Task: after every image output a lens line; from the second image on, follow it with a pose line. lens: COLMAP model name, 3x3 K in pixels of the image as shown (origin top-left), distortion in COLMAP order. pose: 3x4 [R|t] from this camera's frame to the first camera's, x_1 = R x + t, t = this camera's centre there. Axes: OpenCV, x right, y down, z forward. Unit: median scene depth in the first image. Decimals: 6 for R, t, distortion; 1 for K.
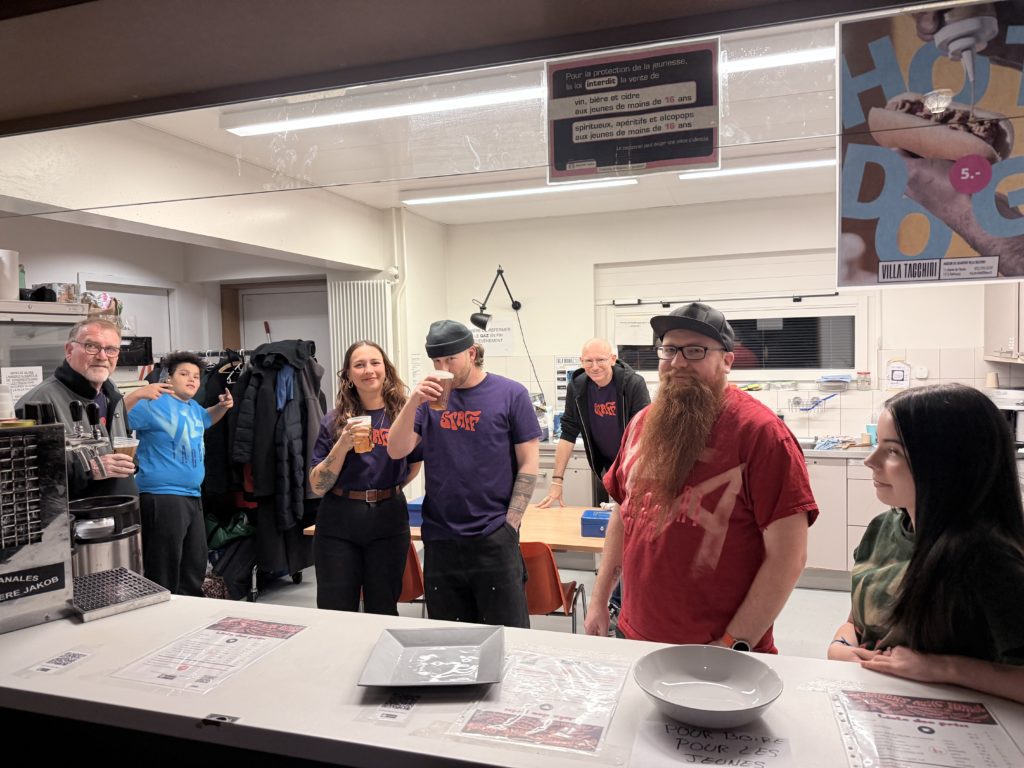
lens RADIAL K [[717.3, 0, 512.0], [0, 717.3, 384.0], [0, 0, 1]] dist [0.045436, -0.043202]
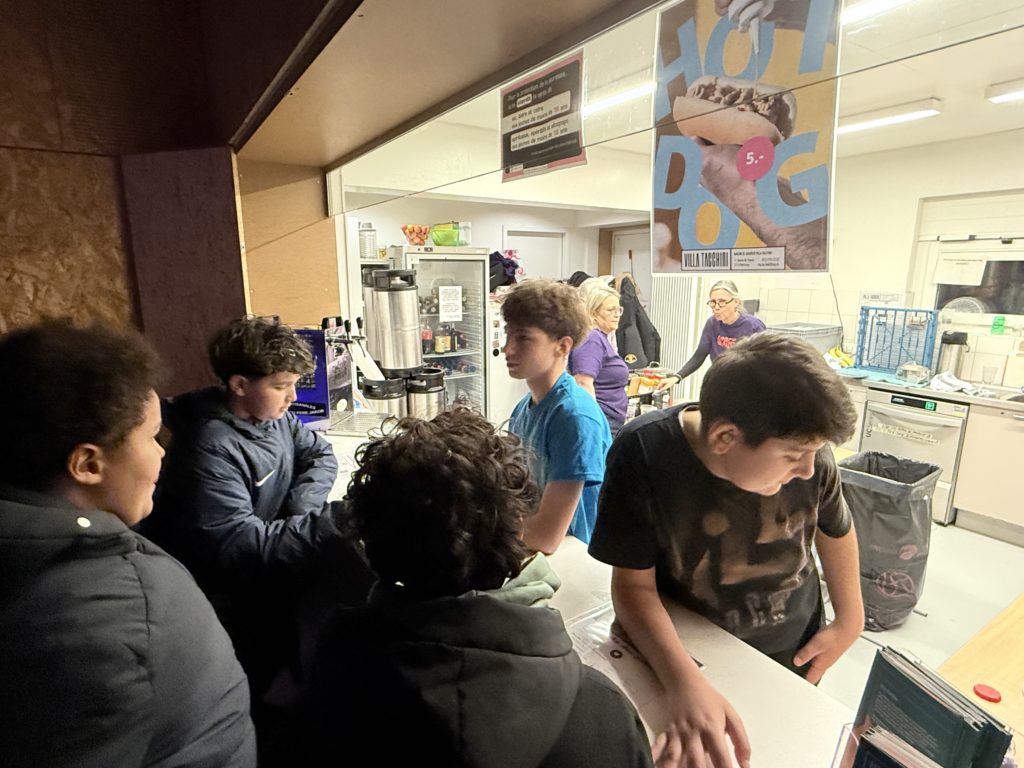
lens RADIAL K [[548.8, 0, 509.3], [0, 548.8, 385.5], [0, 0, 1]] dist [0.001376, -0.000090]
pose [[0.768372, 0.154206, -0.621148, 0.860537], [-0.050609, 0.982139, 0.181221, -0.111083], [0.637999, -0.107809, 0.762453, 0.218139]]
